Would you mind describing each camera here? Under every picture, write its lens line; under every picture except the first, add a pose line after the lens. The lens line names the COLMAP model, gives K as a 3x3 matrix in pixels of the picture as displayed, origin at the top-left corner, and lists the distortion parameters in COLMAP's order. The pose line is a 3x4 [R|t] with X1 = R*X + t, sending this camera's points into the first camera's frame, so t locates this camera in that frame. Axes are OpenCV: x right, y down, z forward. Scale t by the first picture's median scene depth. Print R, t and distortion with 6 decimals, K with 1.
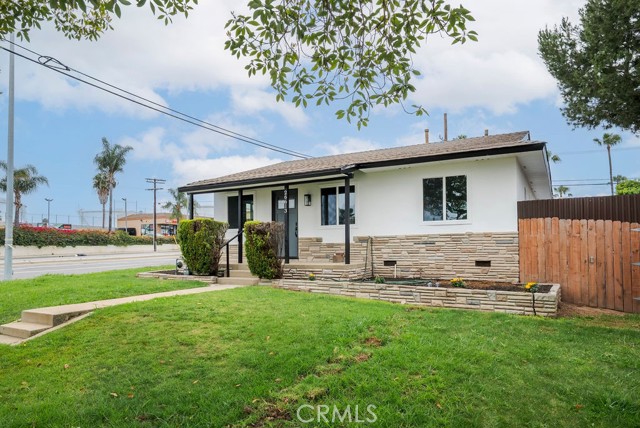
lens RADIAL K [[417.9, 0, 320.0], [0, 417.9, 214.0], [0, 0, 1]] dist [-0.004705, -0.001342]
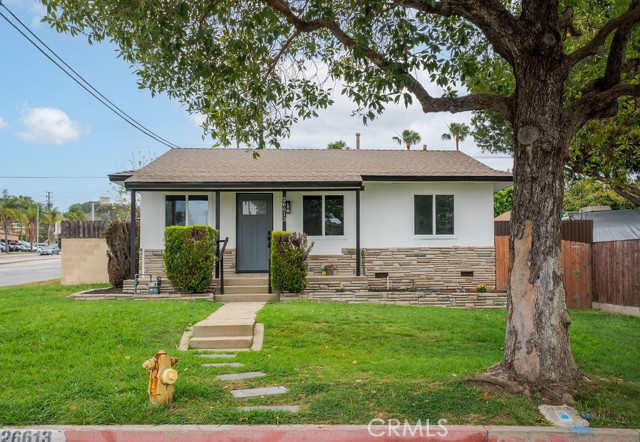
lens RADIAL K [[659.7, 0, 320.0], [0, 659.7, 221.0], [0, 0, 1]] dist [0.006522, 0.001354]
pose [[0.835743, 0.032526, 0.548157, -0.887250], [-0.043483, 0.999030, 0.007016, -0.019908], [-0.547397, -0.029699, 0.836346, -0.271816]]
